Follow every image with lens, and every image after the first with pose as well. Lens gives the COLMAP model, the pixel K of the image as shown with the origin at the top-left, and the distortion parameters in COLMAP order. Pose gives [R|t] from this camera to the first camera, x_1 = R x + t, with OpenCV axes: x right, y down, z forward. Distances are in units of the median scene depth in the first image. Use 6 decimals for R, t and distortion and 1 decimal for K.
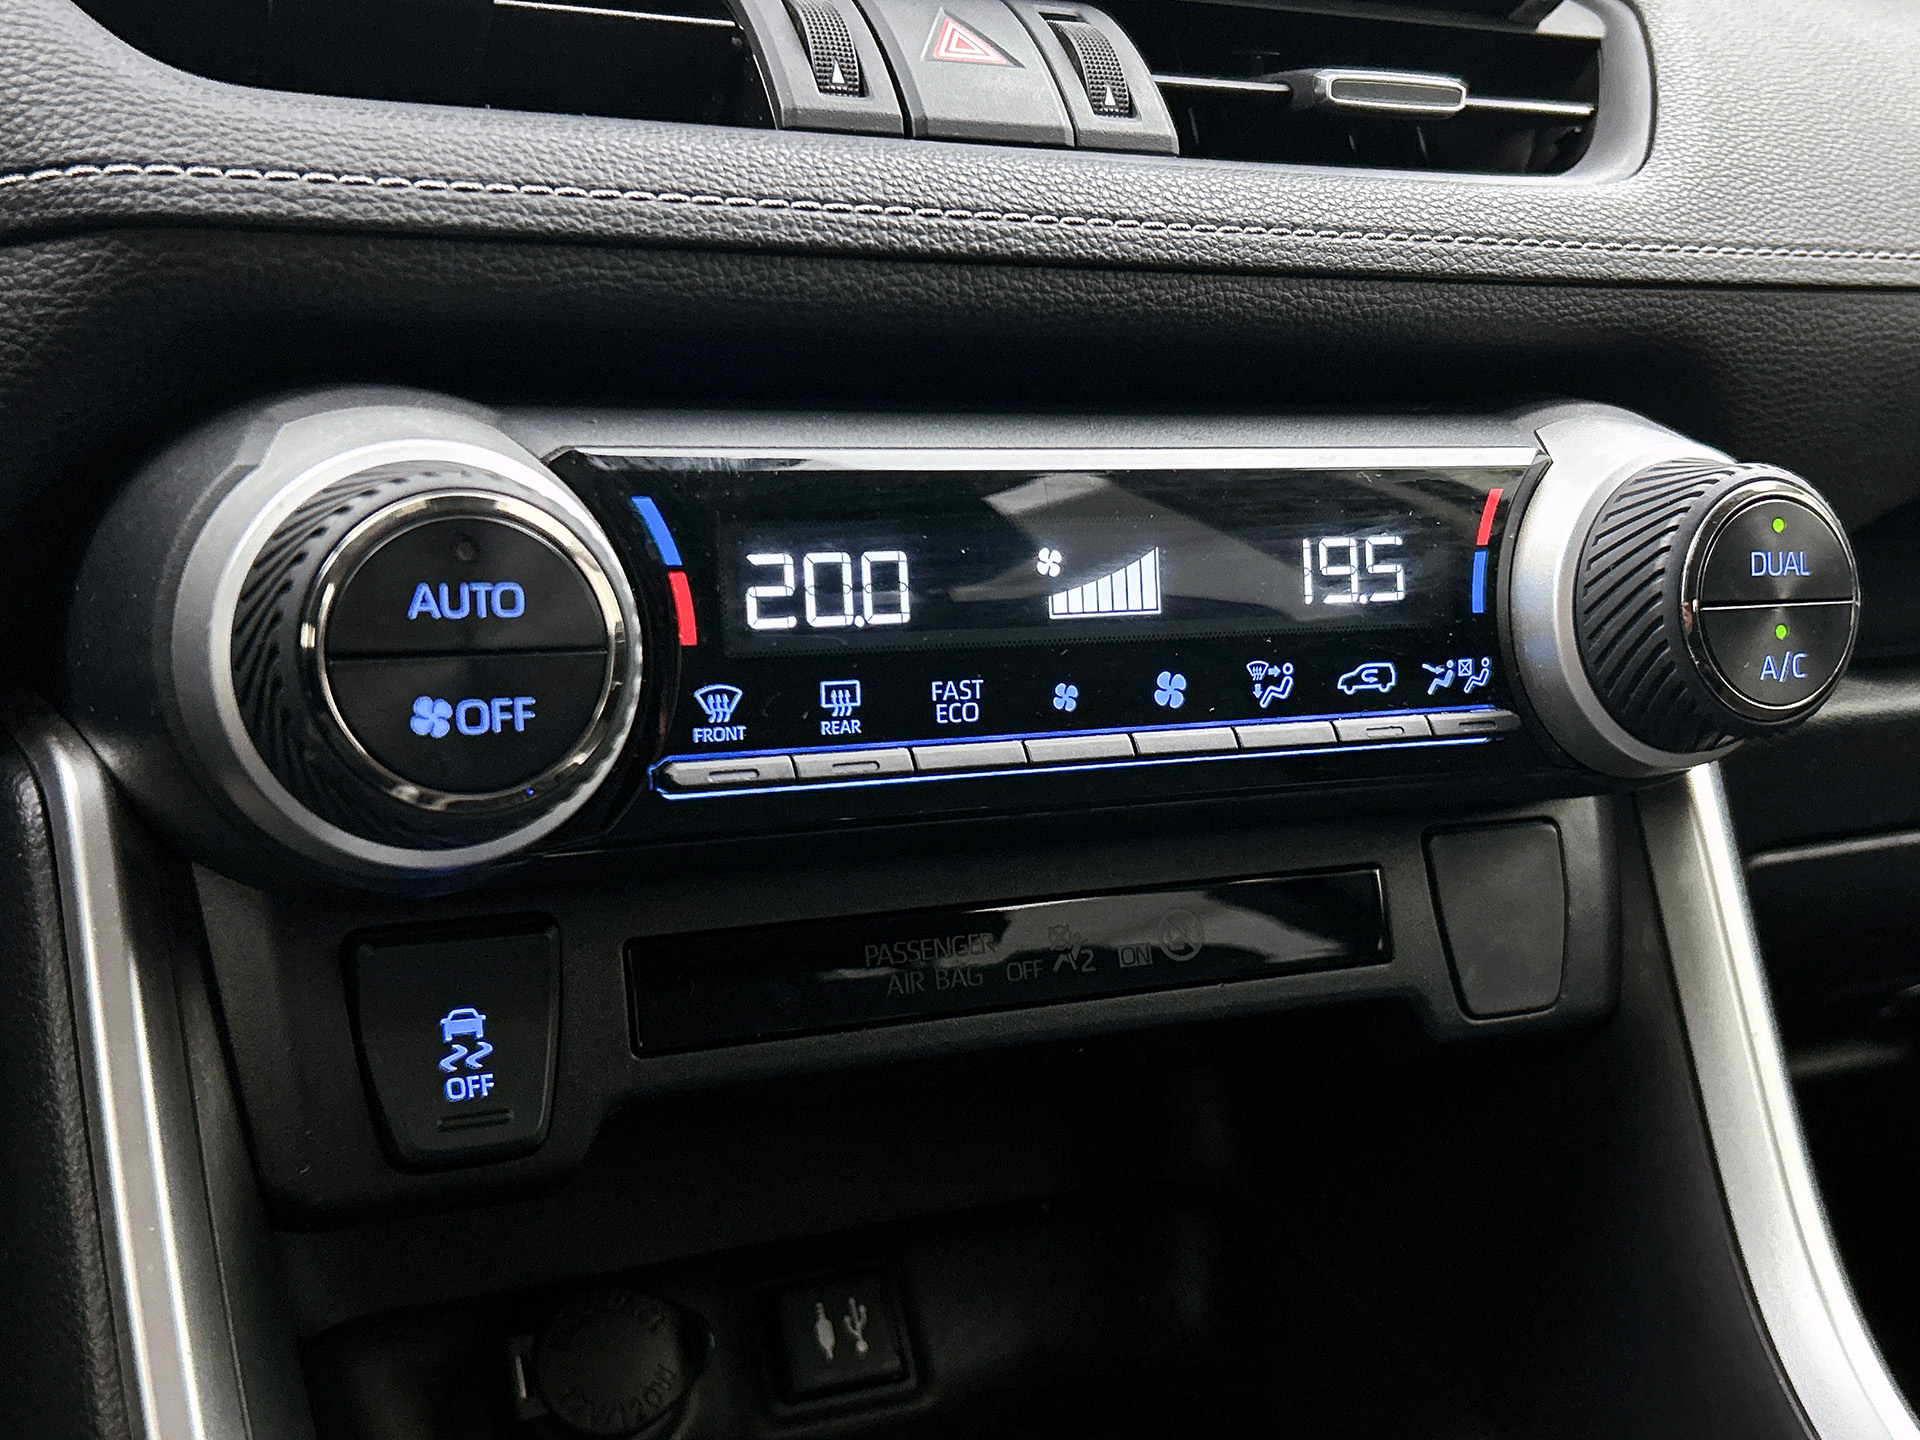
lens RADIAL K [[2201.7, 0, 961.2], [0, 2201.7, 683.7], [0, 0, 1]] dist [0.058810, 0.000000]
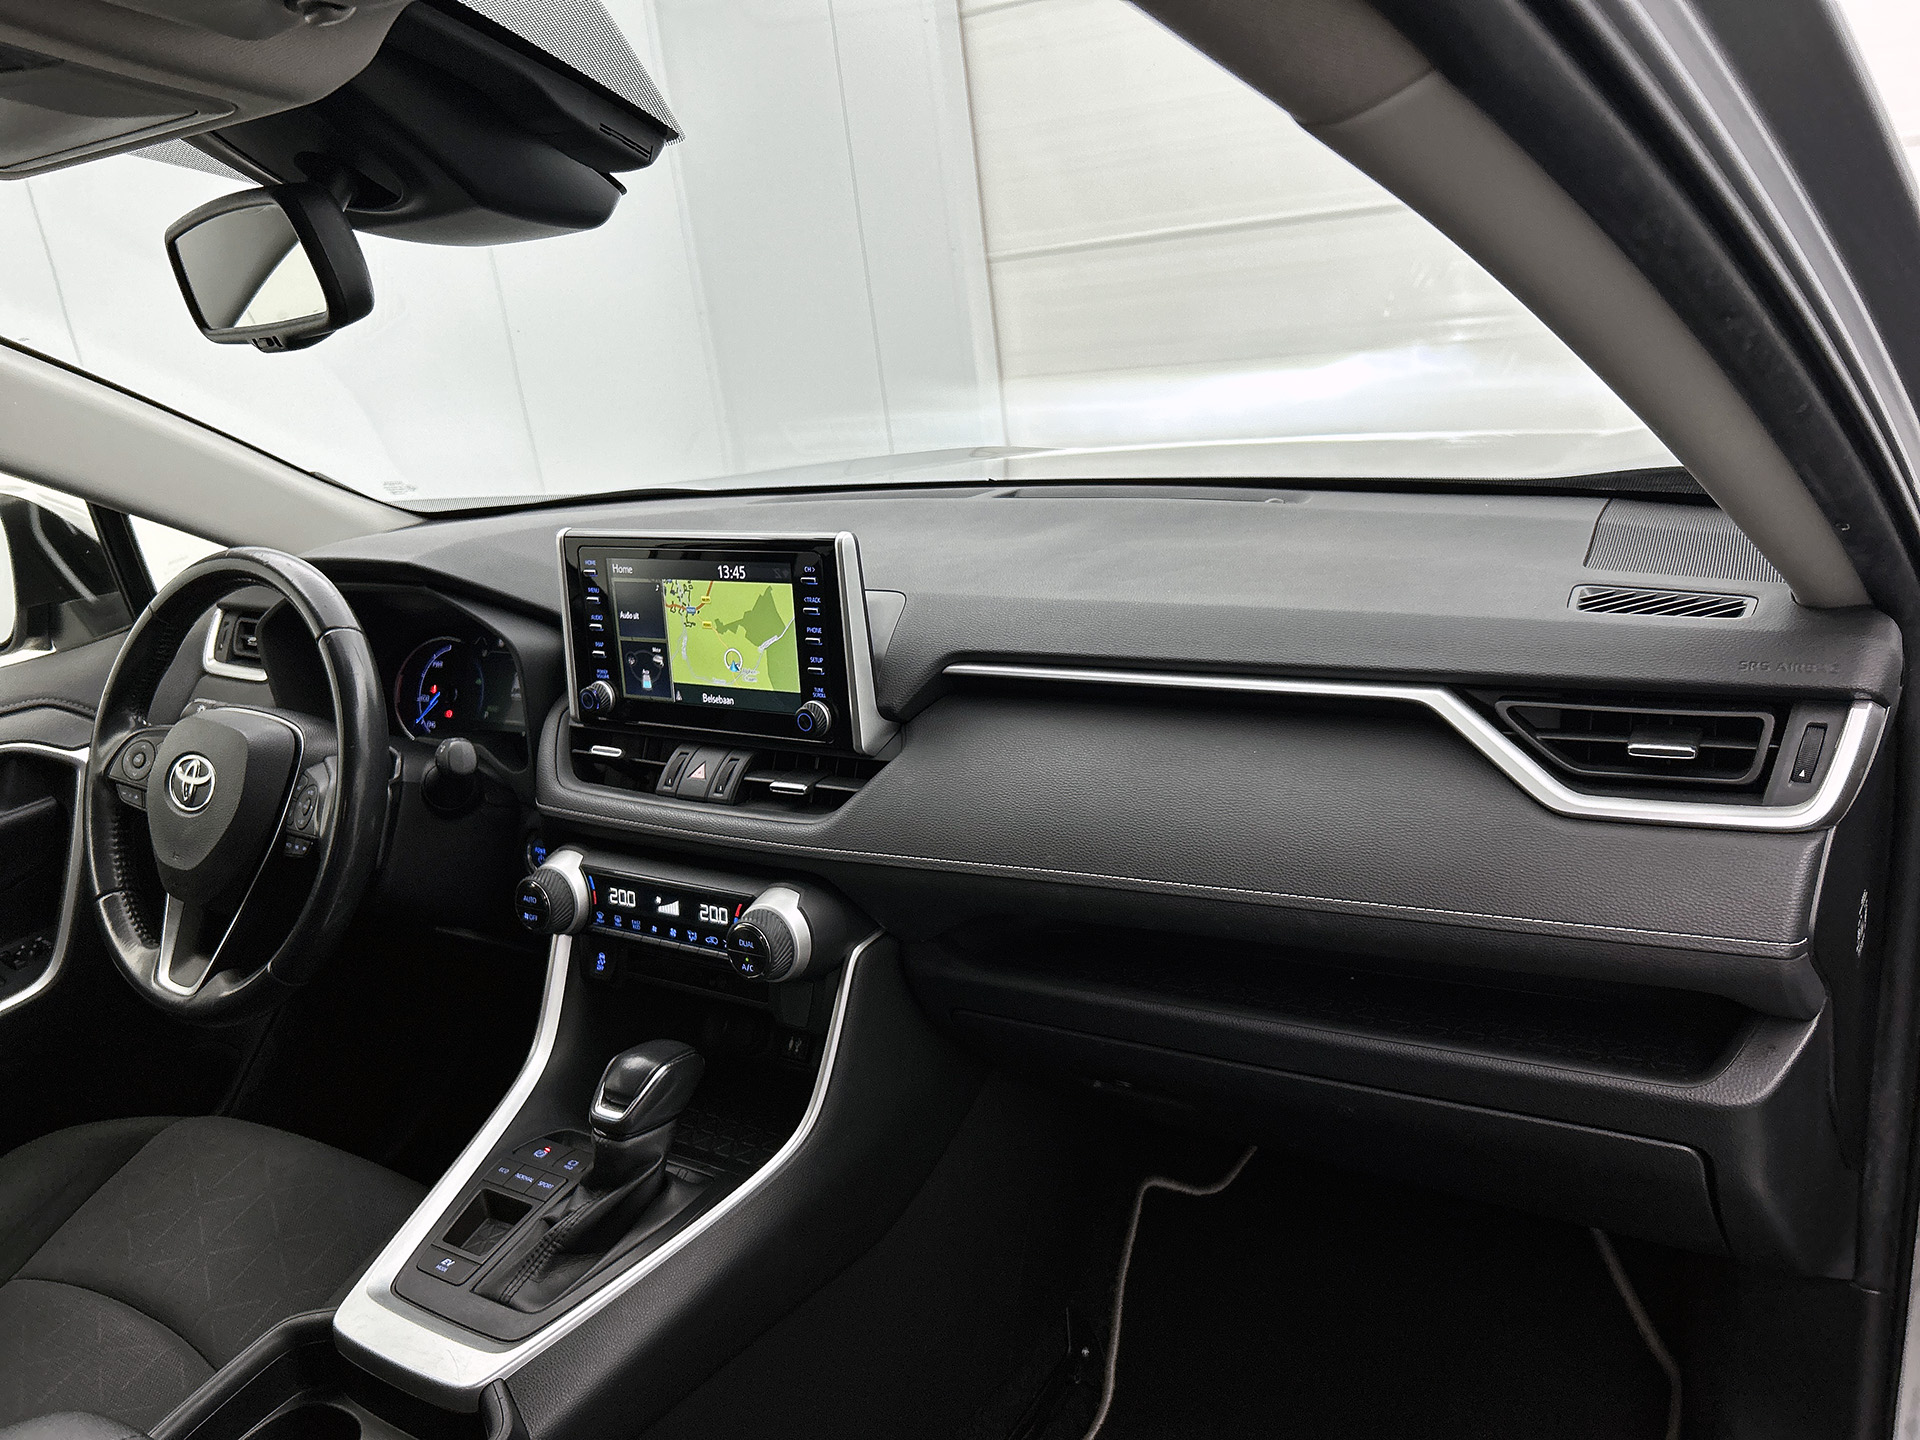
lens RADIAL K [[1478.8, 0, 950.9], [0, 1478.8, 714.5], [0, 0, 1]] dist [0.058125, -0.063617]
pose [[0.520149, 0.175301, -0.835891, 2.976736], [-0.014861, 0.980419, 0.196364, -1.087470], [0.853946, -0.089716, 0.512569, -0.071609]]
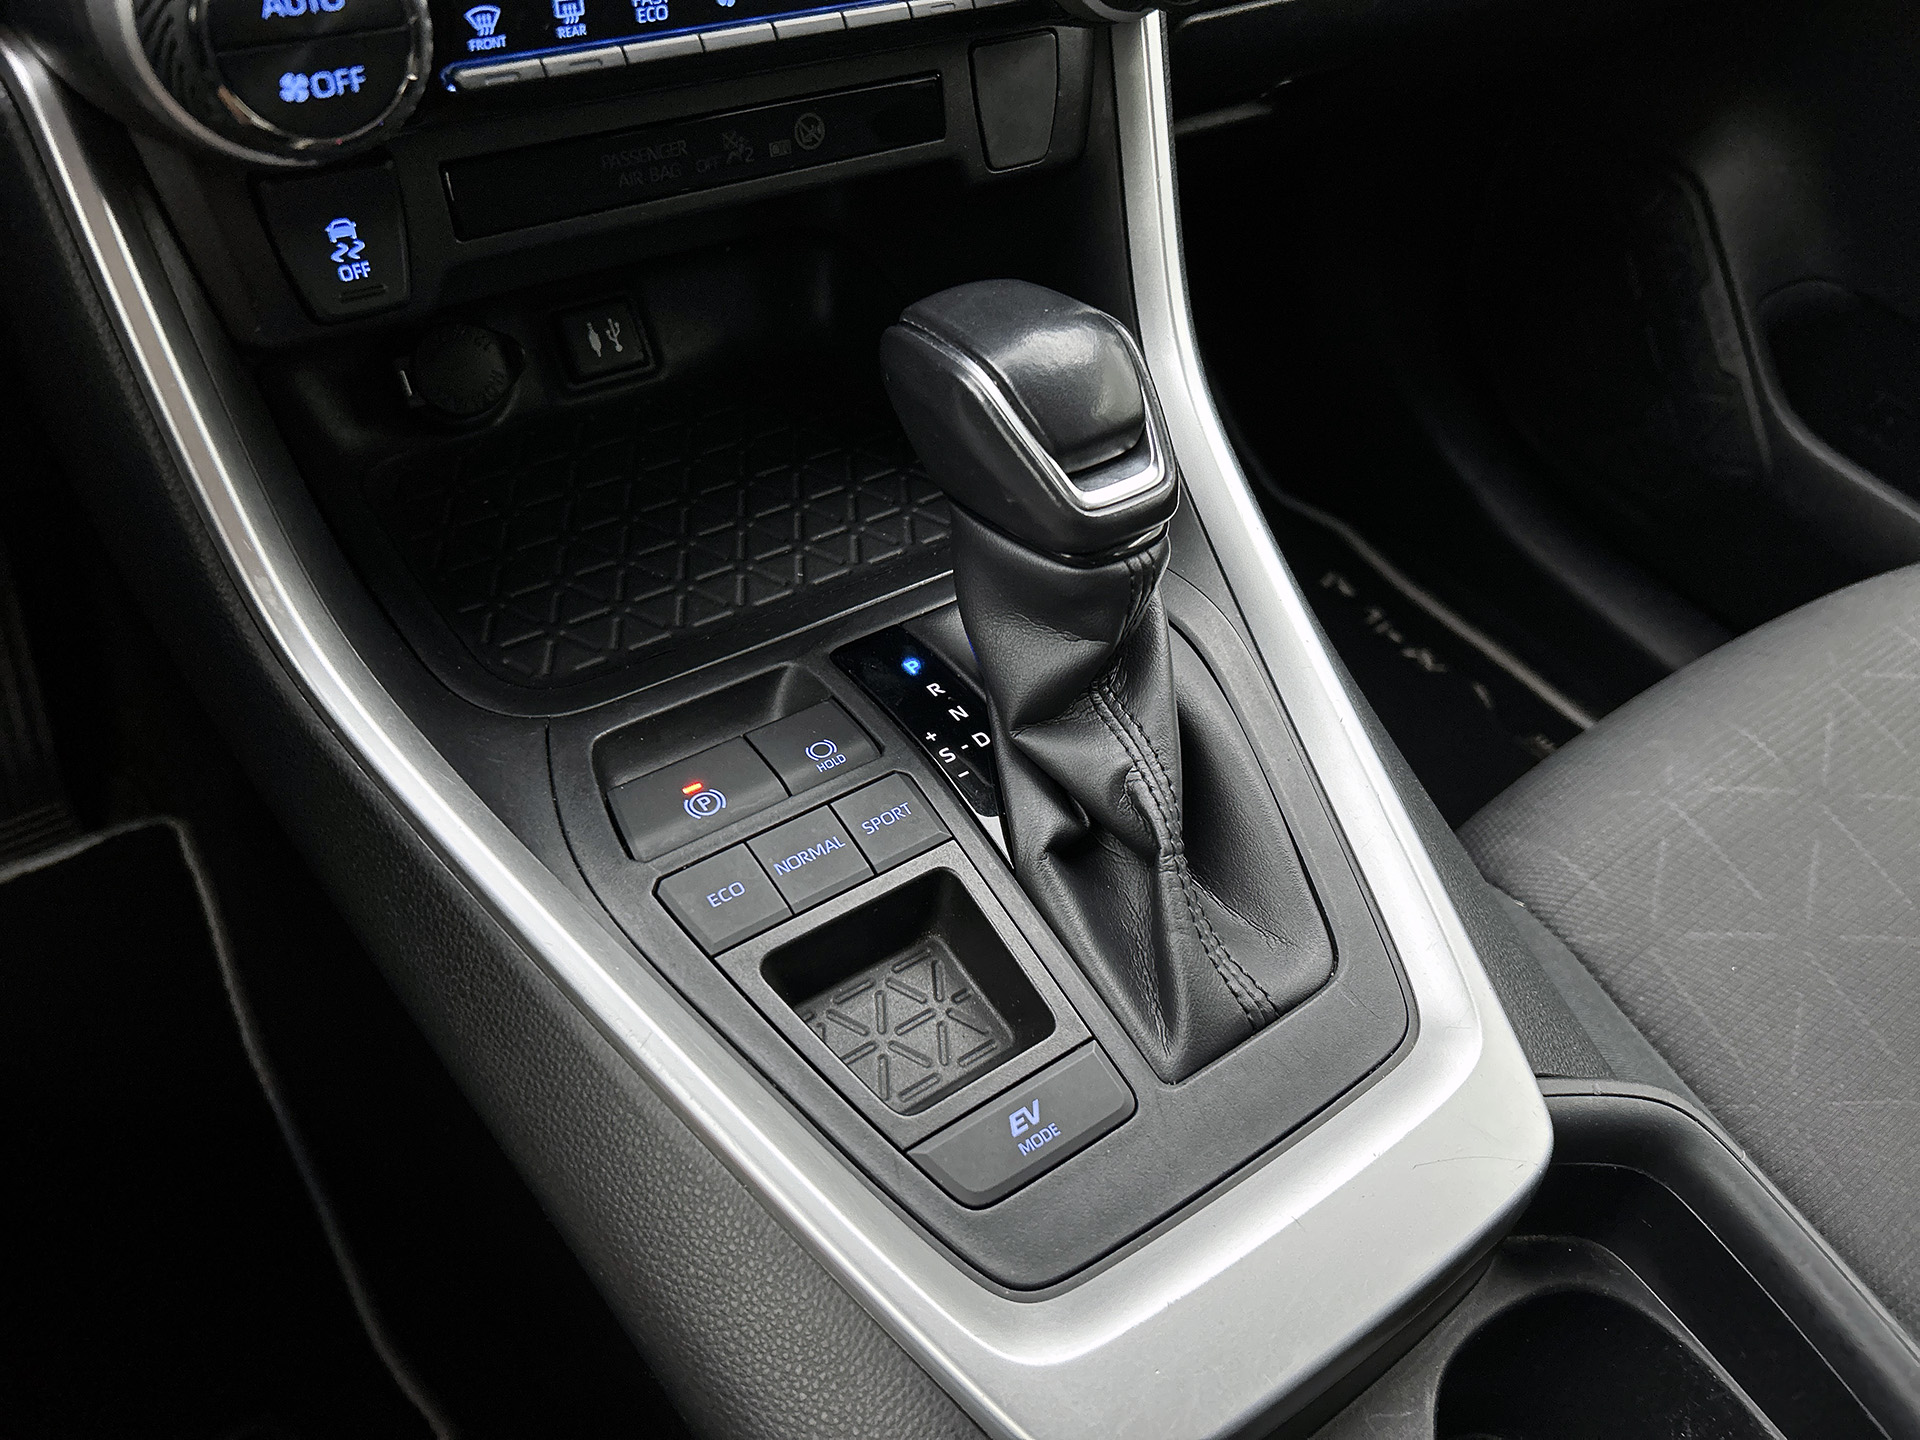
lens RADIAL K [[1478.8, 0, 977.3], [0, 1478.8, 736.0], [0, 0, 1]] dist [0.058125, -0.063617]
pose [[0.982302, -0.064863, 0.175715, 0.004617], [-0.056982, 0.790172, 0.610230, -0.218556], [-0.178426, -0.609443, 0.772492, -0.097913]]
